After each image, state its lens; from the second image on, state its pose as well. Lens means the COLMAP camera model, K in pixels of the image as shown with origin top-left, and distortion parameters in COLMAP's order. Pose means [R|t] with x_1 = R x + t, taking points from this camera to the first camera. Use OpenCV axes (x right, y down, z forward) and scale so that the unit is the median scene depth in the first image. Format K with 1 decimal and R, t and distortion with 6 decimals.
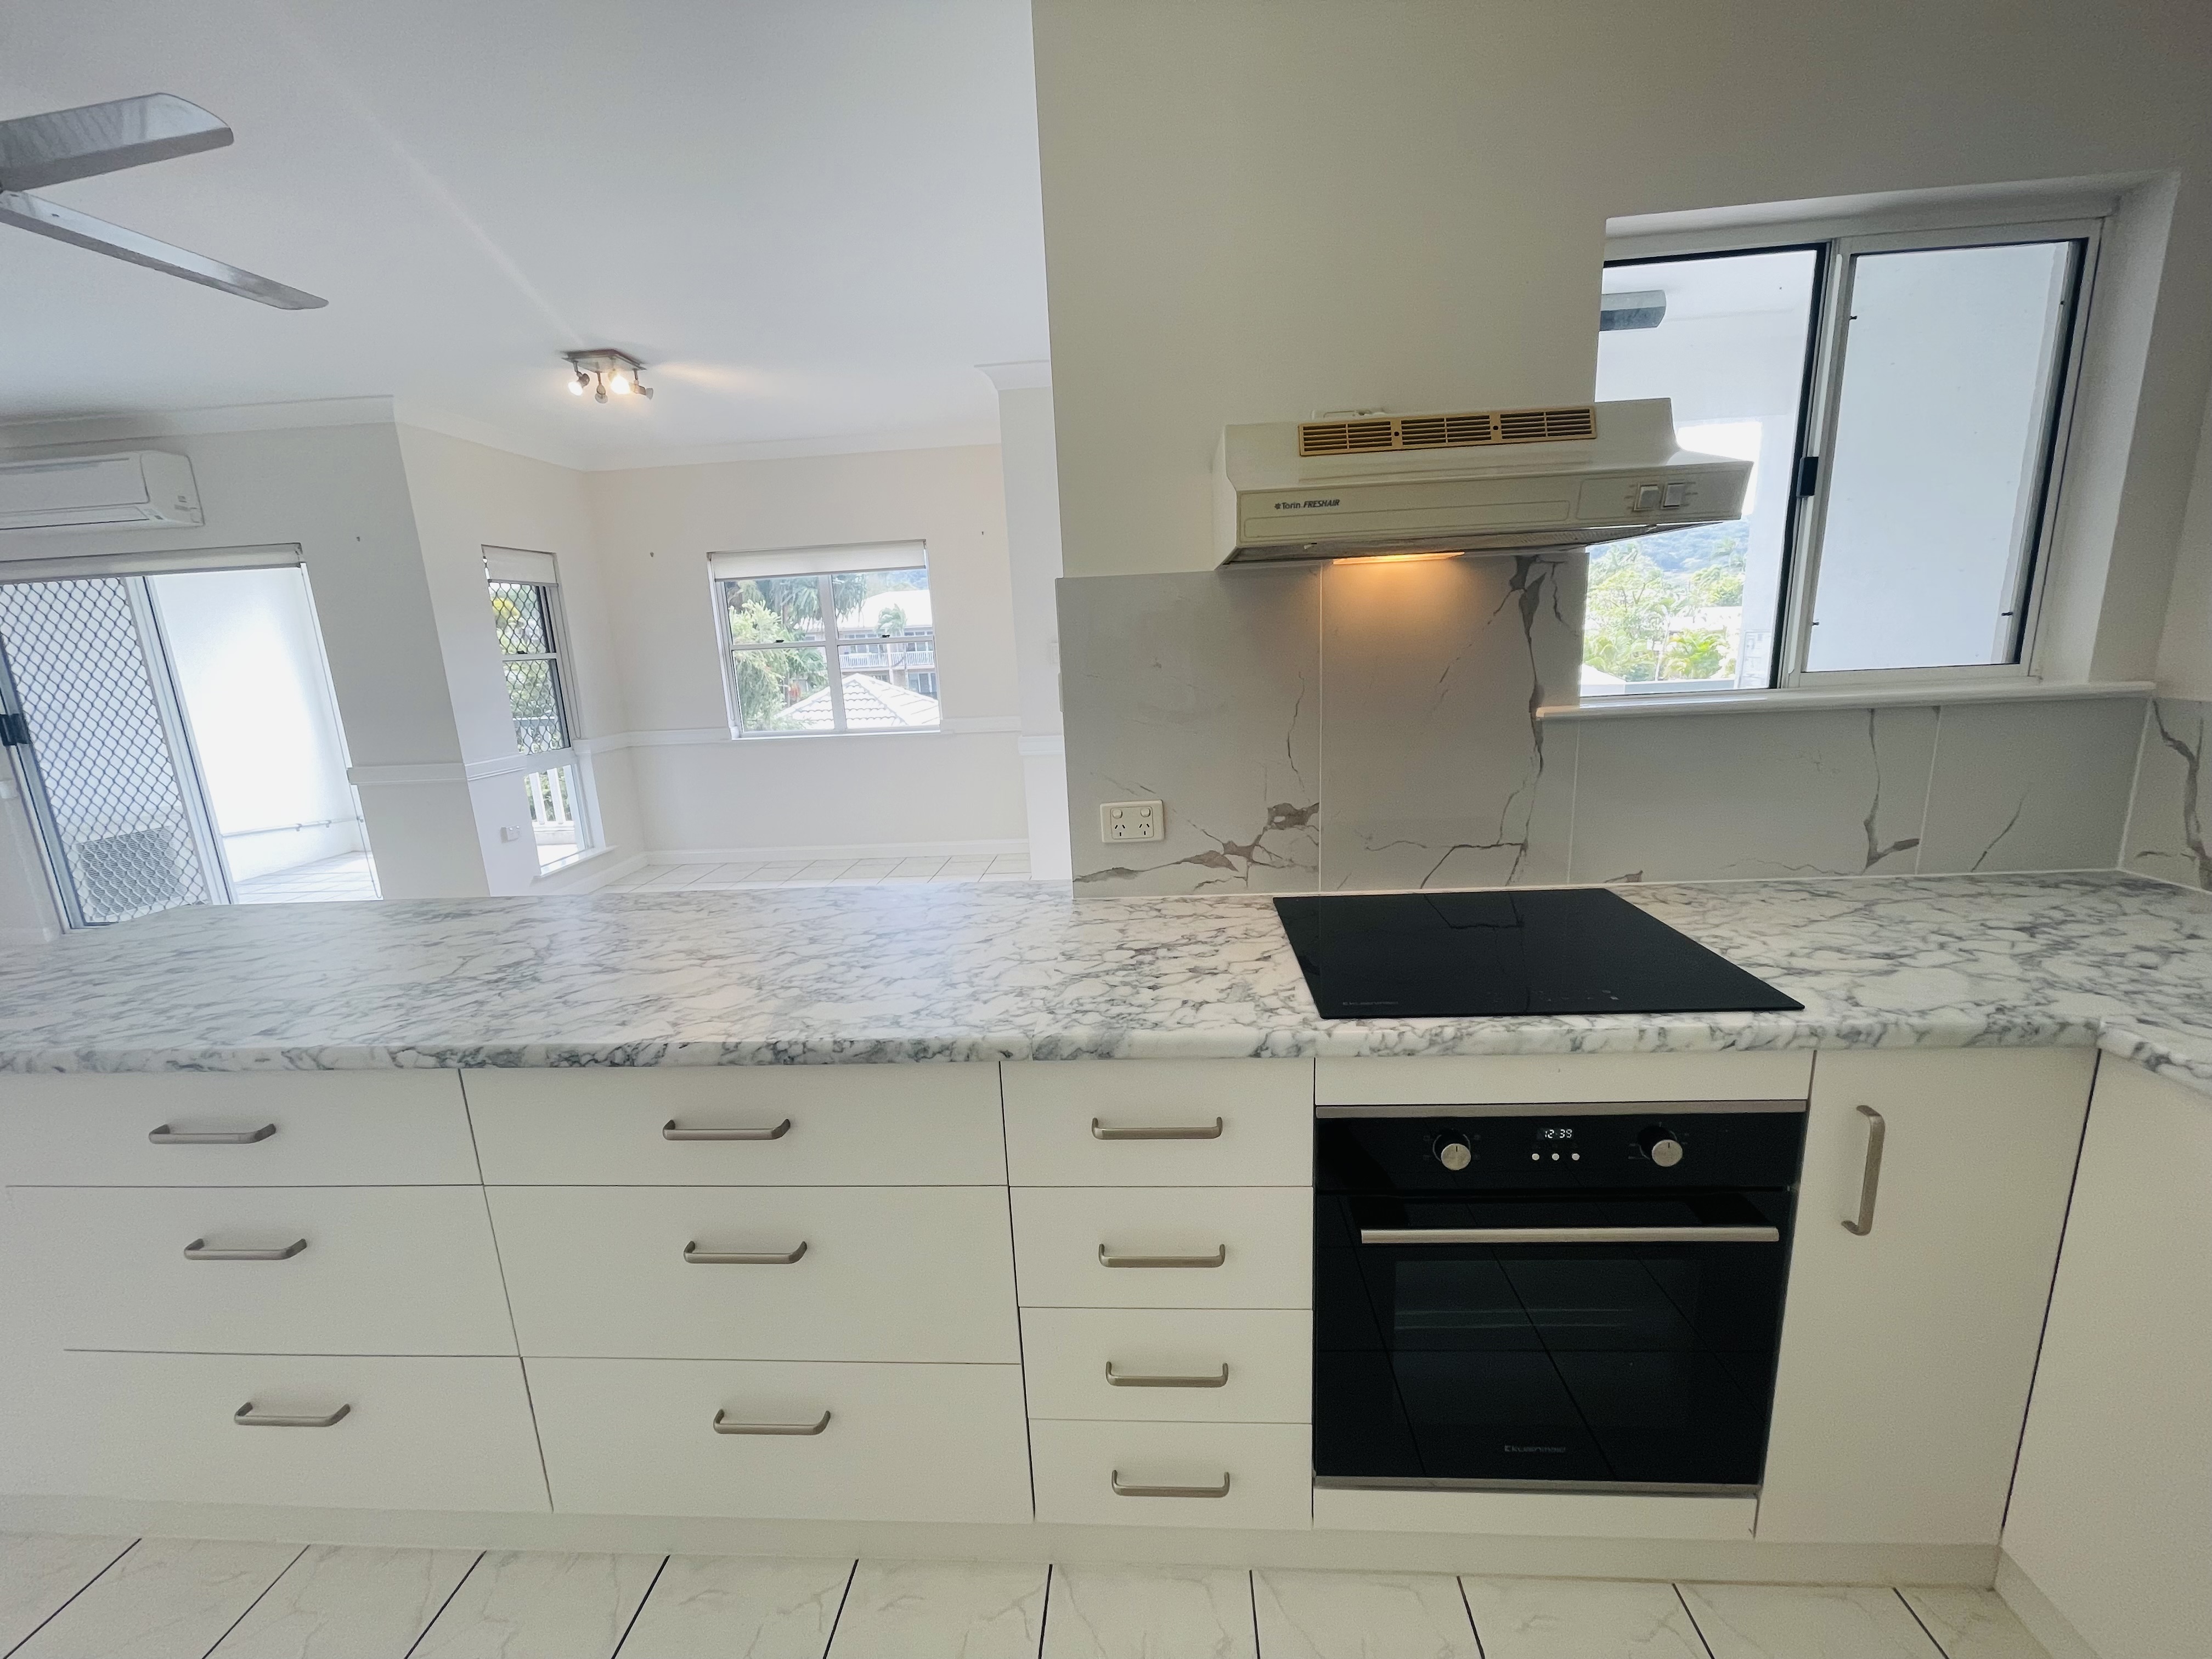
lens RADIAL K [[890.0, 0, 1106.2], [0, 890.0, 826.9], [0, 0, 1]] dist [-0.002217, 0.000426]
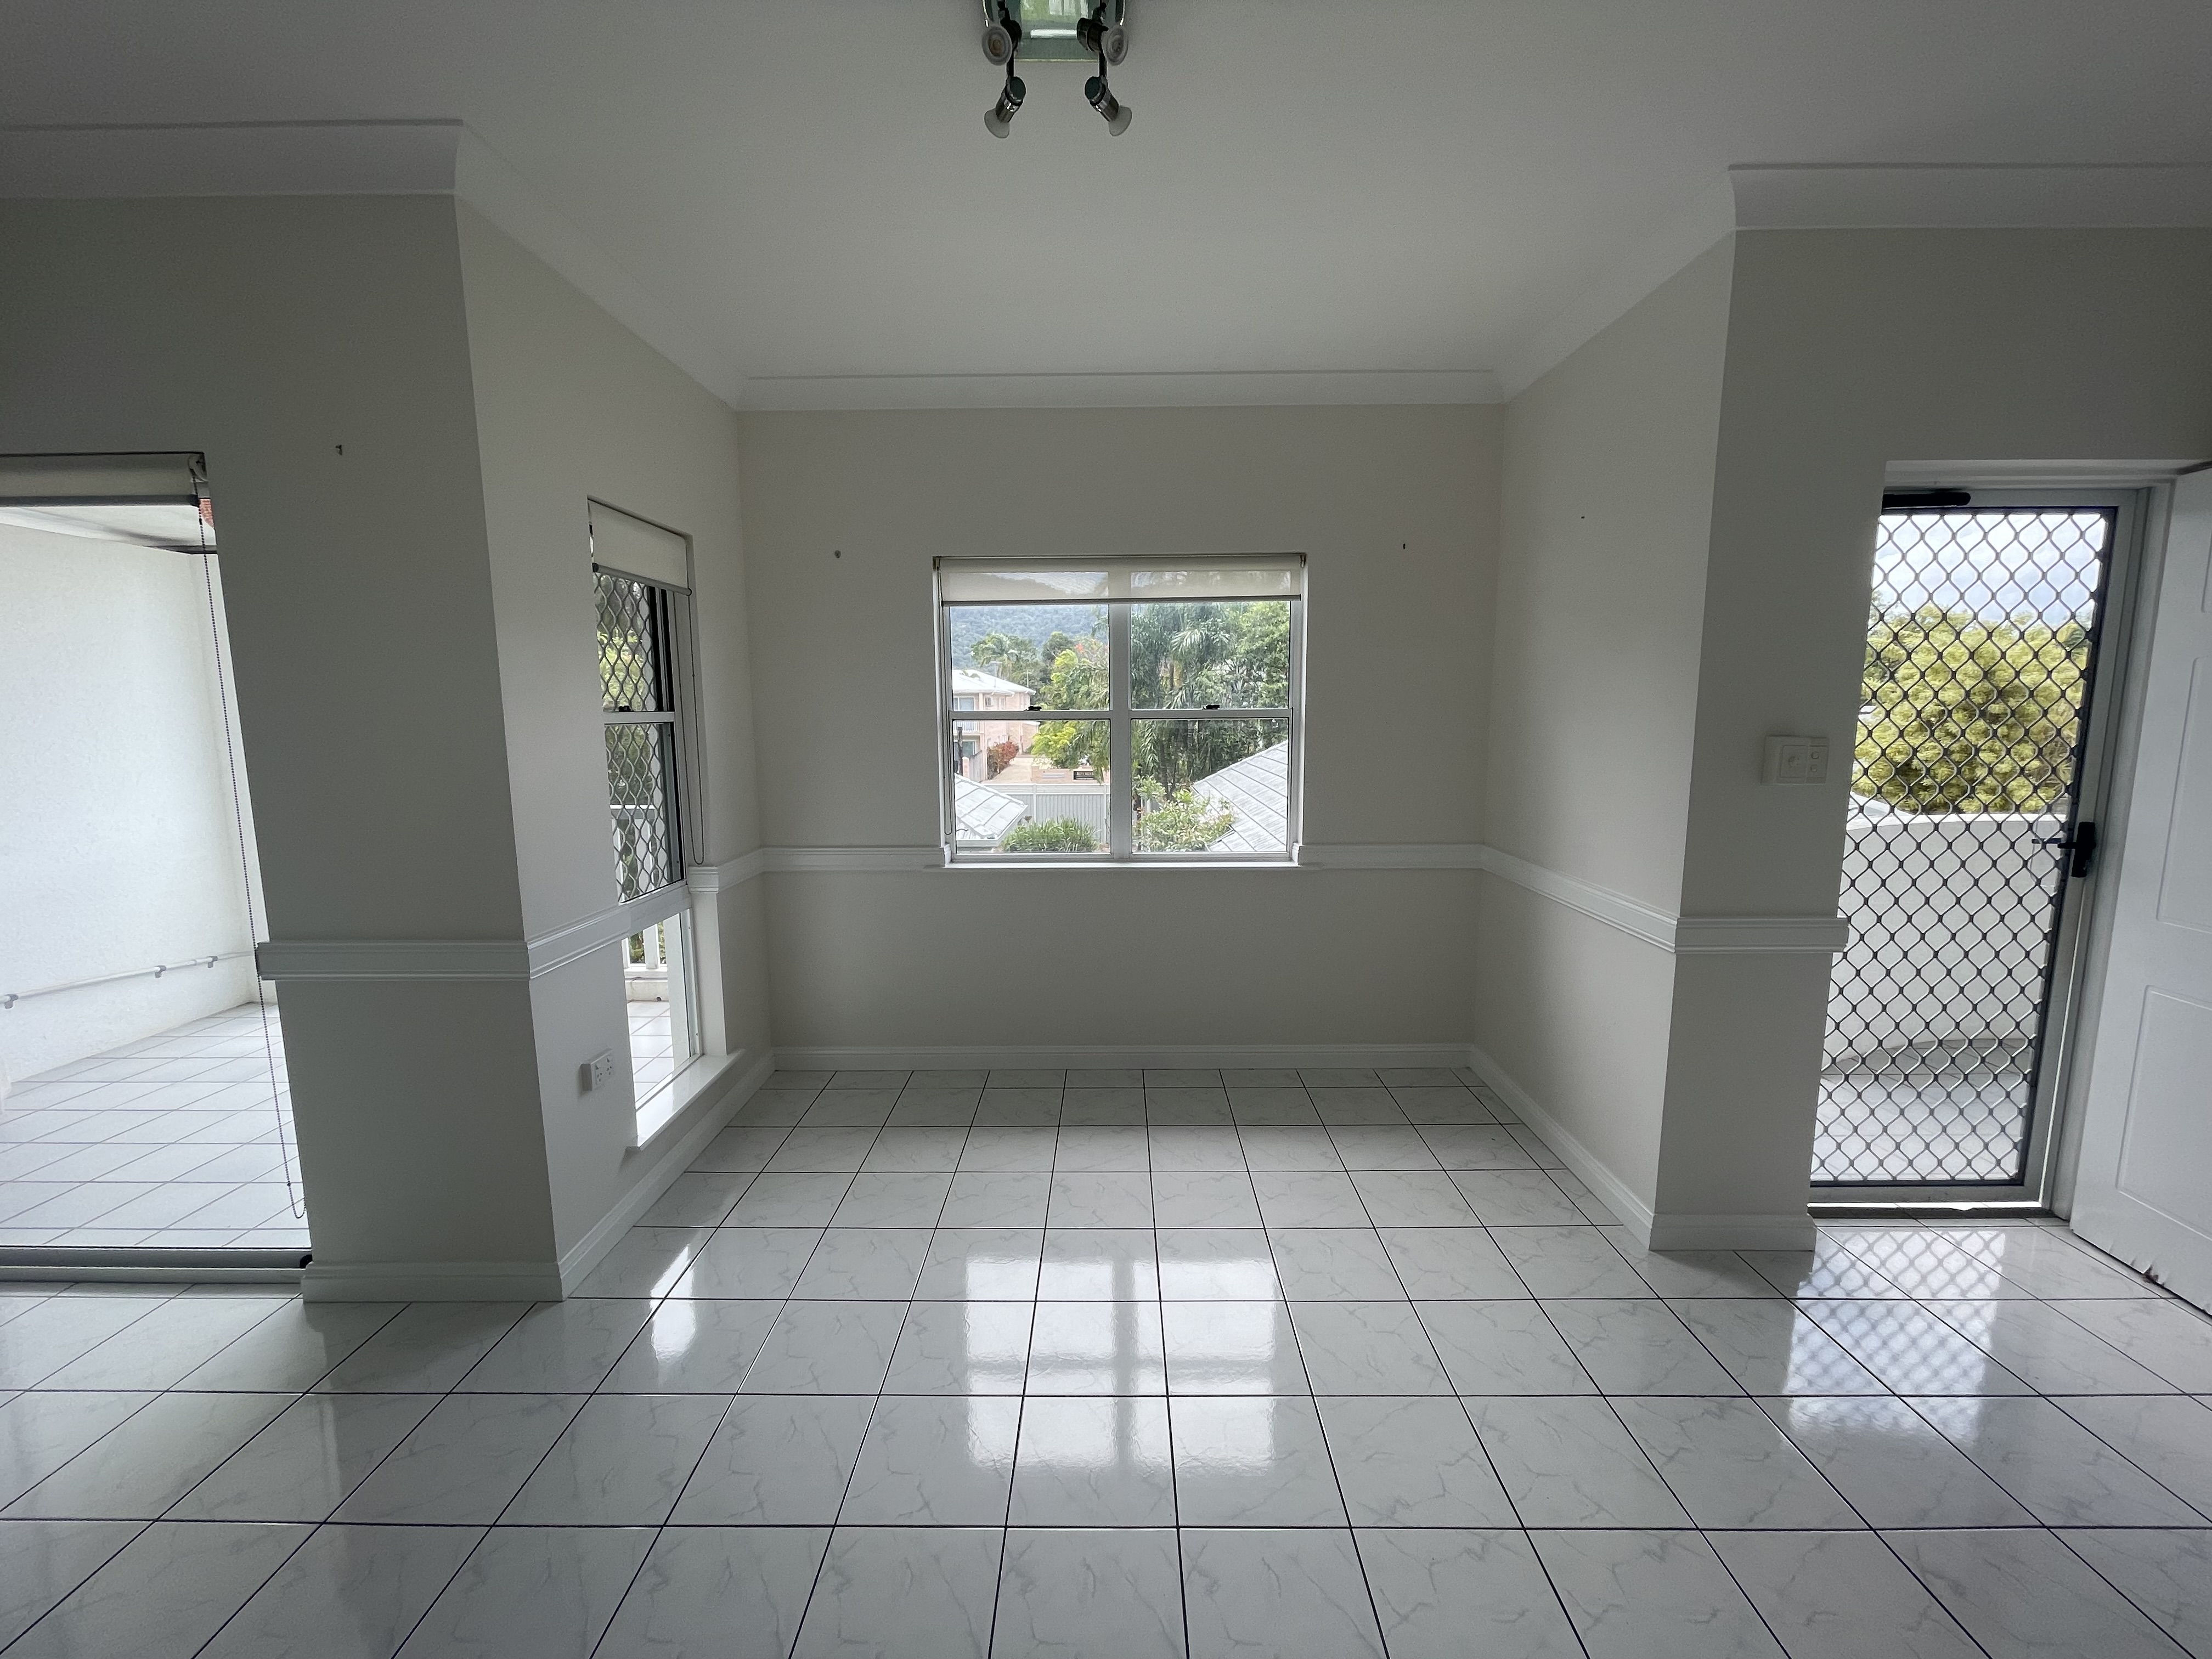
lens RADIAL K [[890.0, 0, 1104.5], [0, 890.0, 823.6], [0, 0, 1]] dist [-0.002217, 0.000426]
pose [[0.997701, 0.032671, 0.059367, -0.380571], [-0.027284, 0.995624, -0.089378, -0.083541], [-0.062028, 0.087553, 0.994227, 0.435198]]
